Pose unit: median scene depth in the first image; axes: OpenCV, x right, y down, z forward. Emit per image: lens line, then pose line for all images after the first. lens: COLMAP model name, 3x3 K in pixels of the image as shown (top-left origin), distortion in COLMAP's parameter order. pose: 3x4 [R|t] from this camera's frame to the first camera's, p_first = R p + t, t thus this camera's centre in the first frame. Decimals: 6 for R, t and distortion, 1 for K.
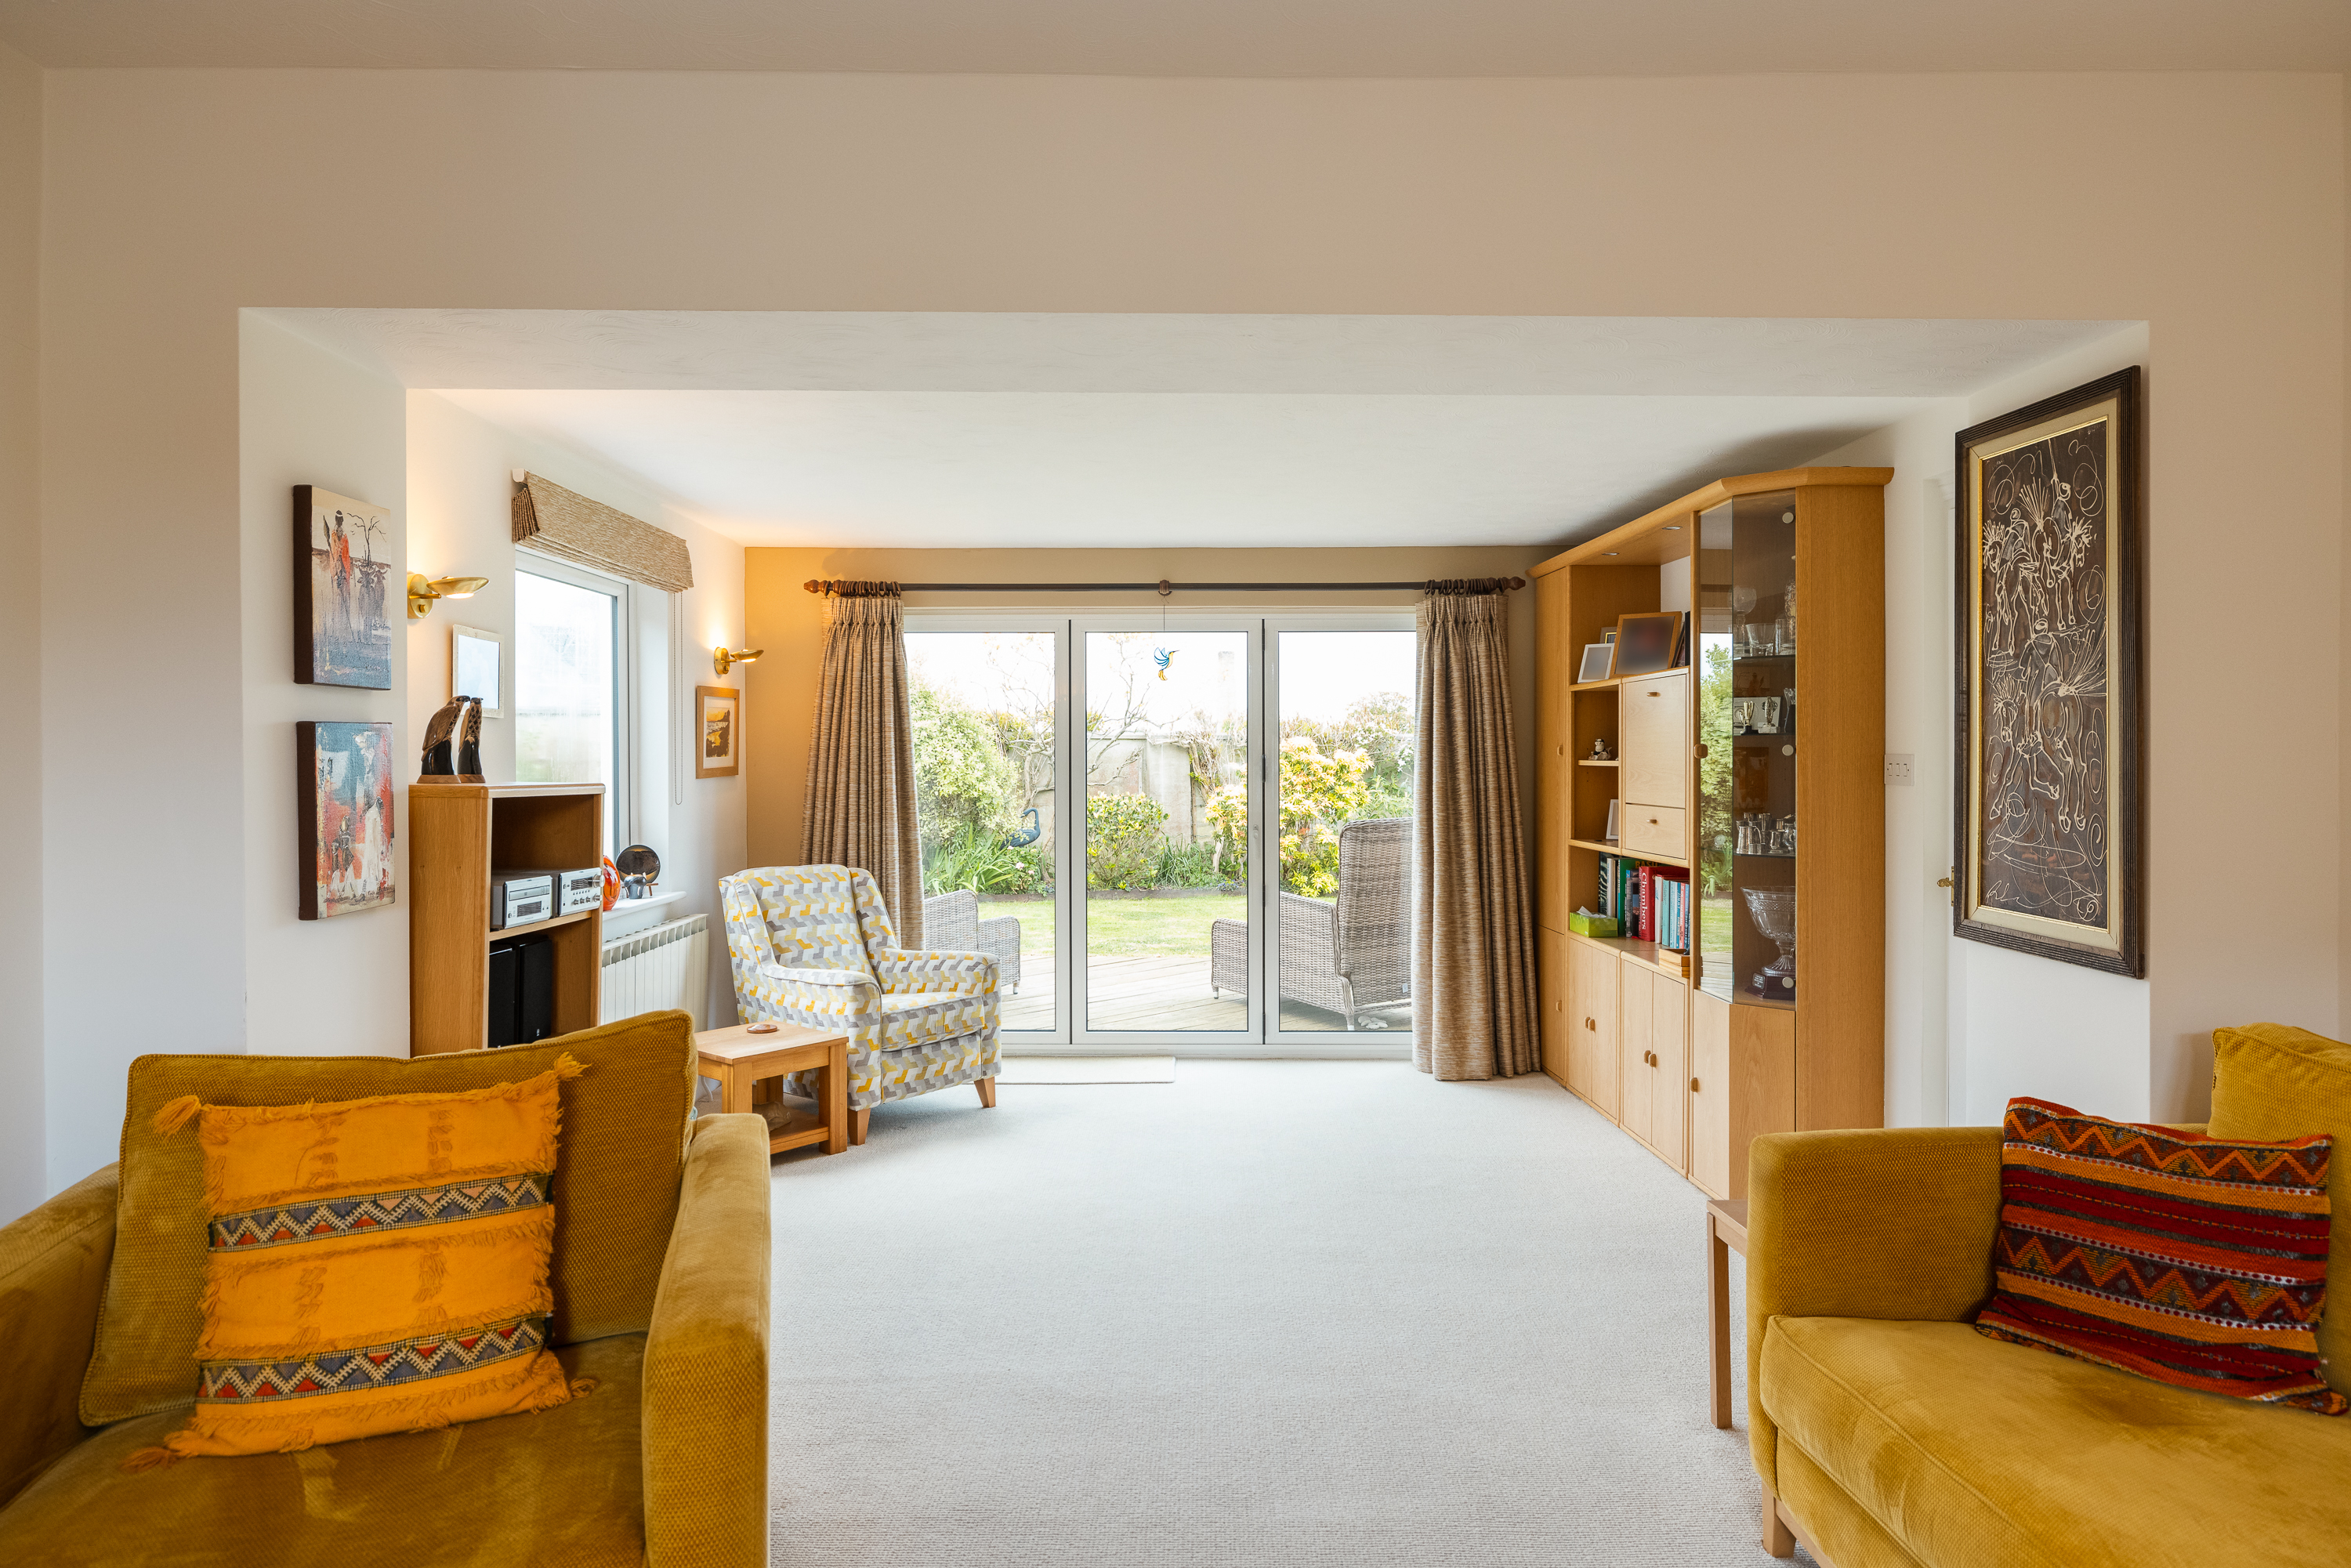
lens RADIAL K [[1403.0, 0, 1169.1], [0, 1403.0, 774.7], [0, 0, 1]] dist [0.005764, -0.000190]
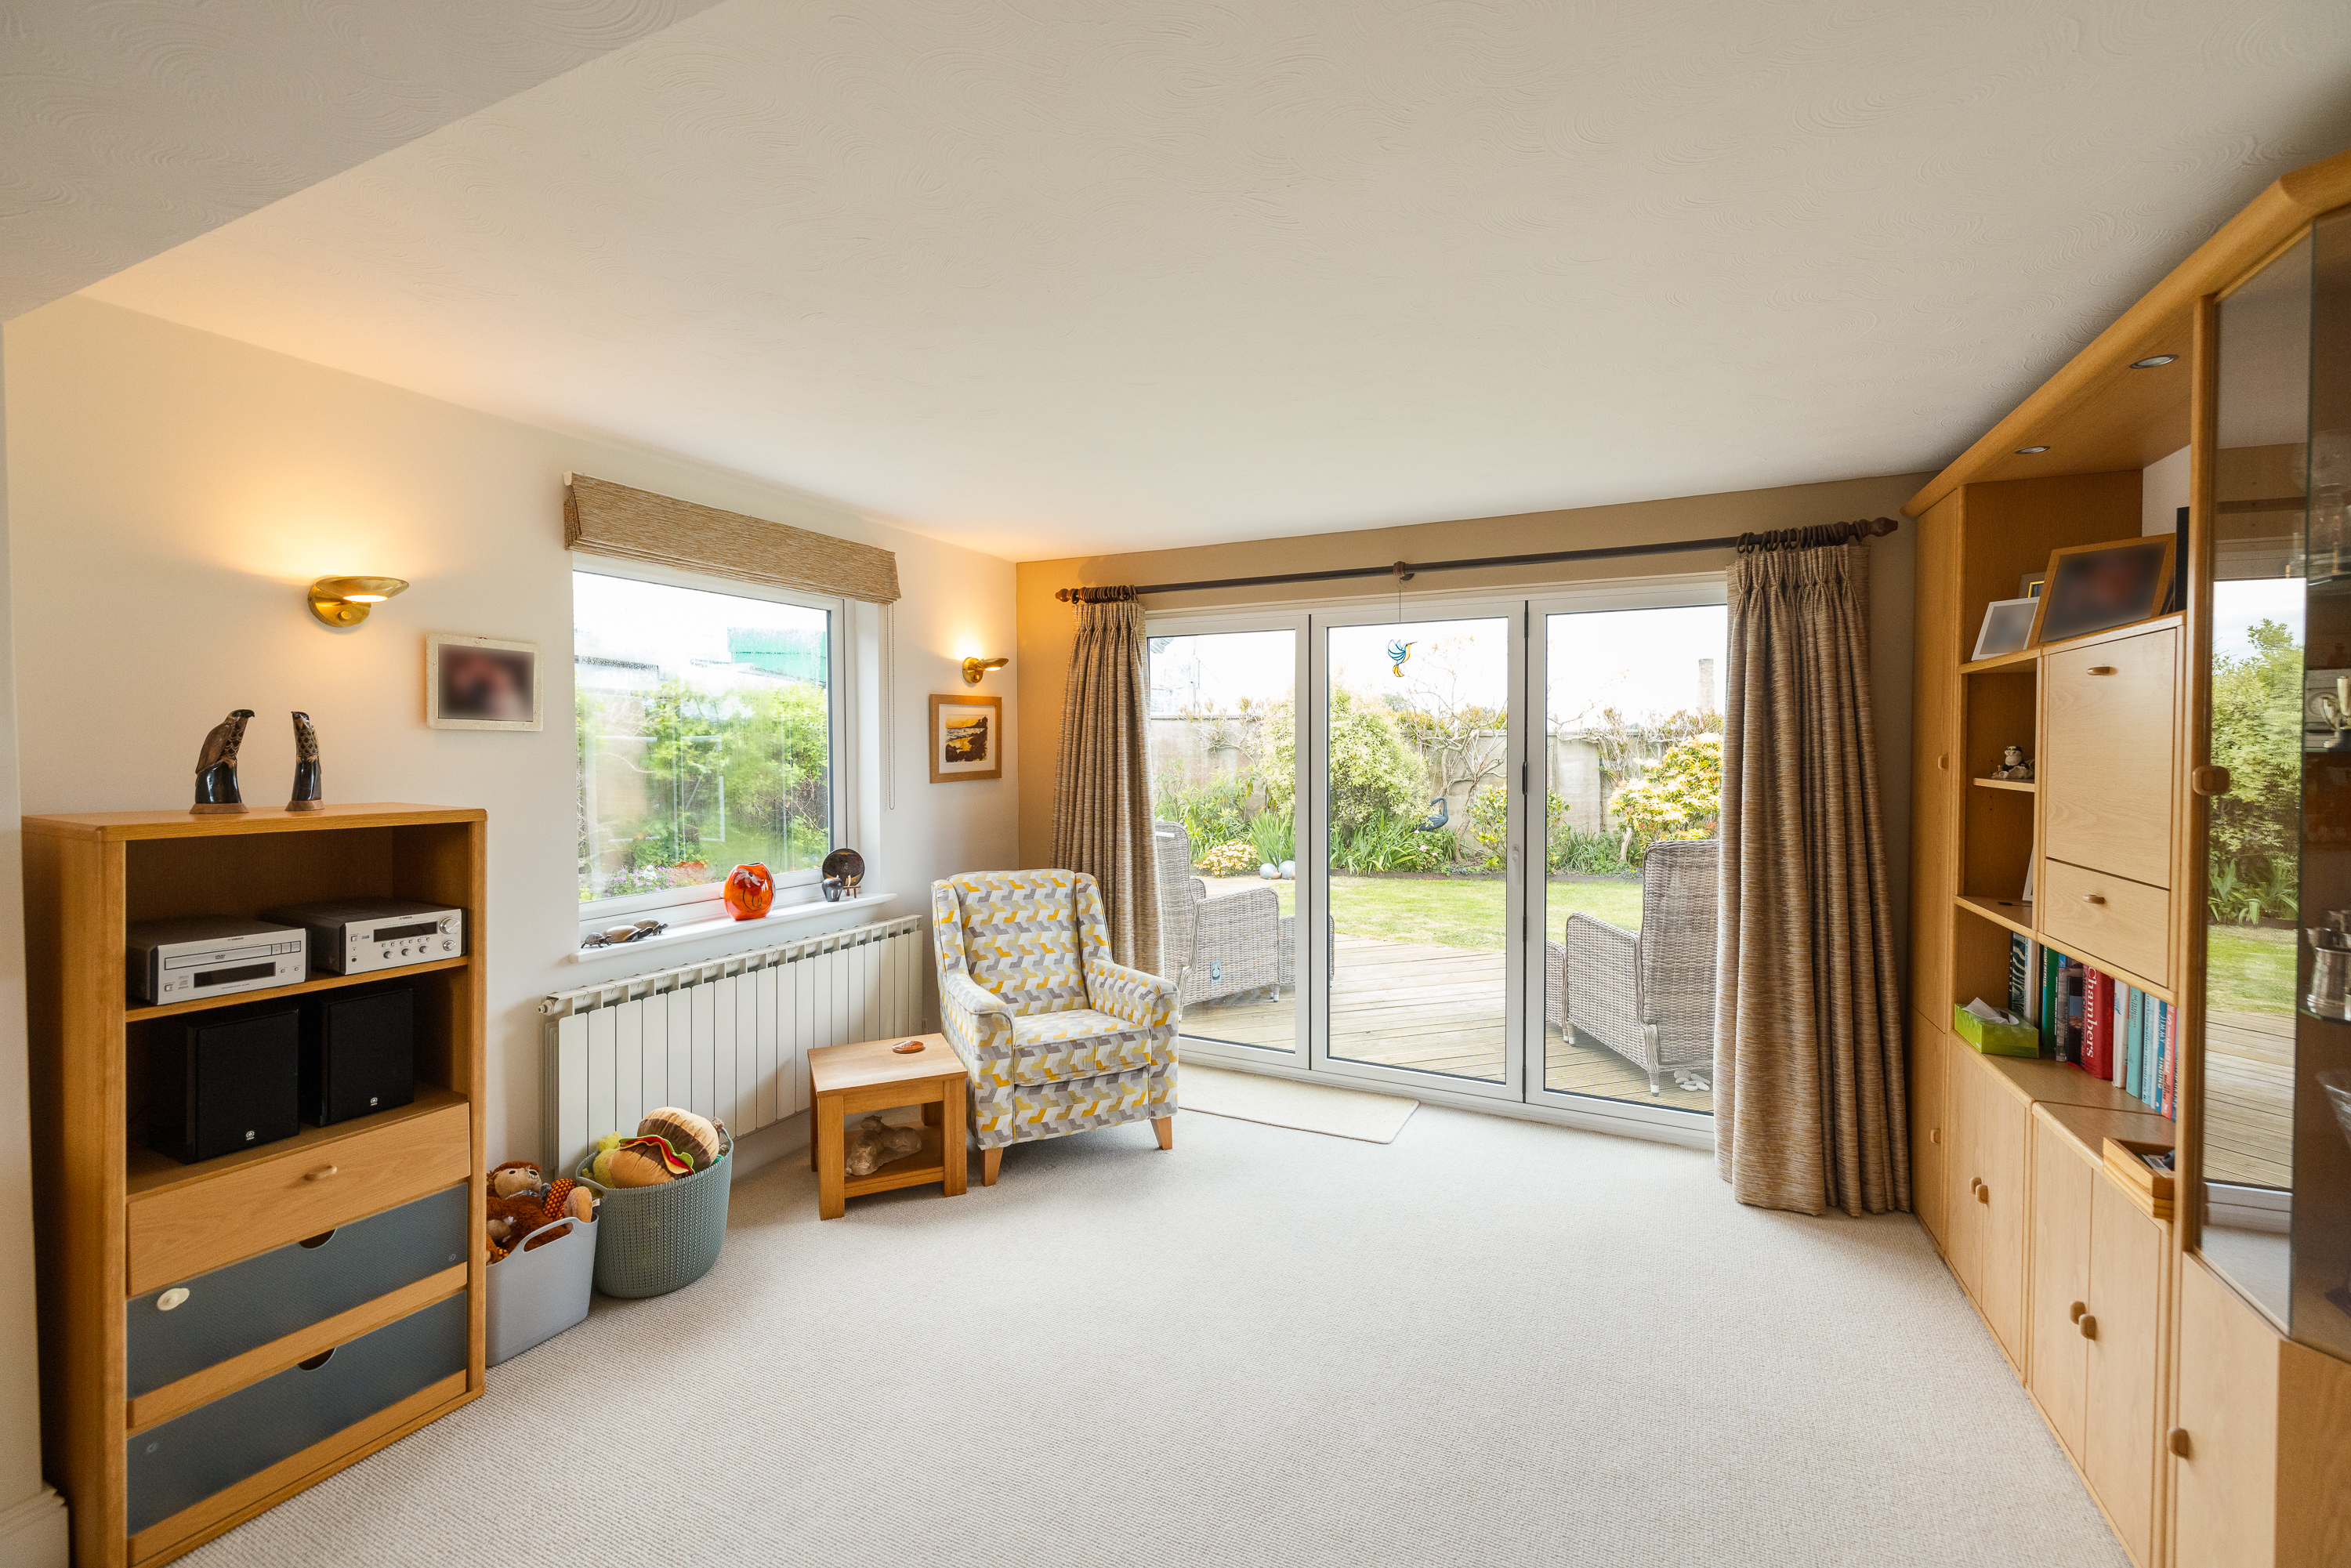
lens RADIAL K [[1013.4, 0, 1180.6], [0, 1013.4, 773.3], [0, 0, 1]] dist [0.001741, 0.001682]
pose [[0.902135, 0.011877, -0.431290, 0.153136], [-0.005598, 0.999859, 0.015827, -0.017049], [0.431417, -0.011864, 0.902074, 0.386978]]
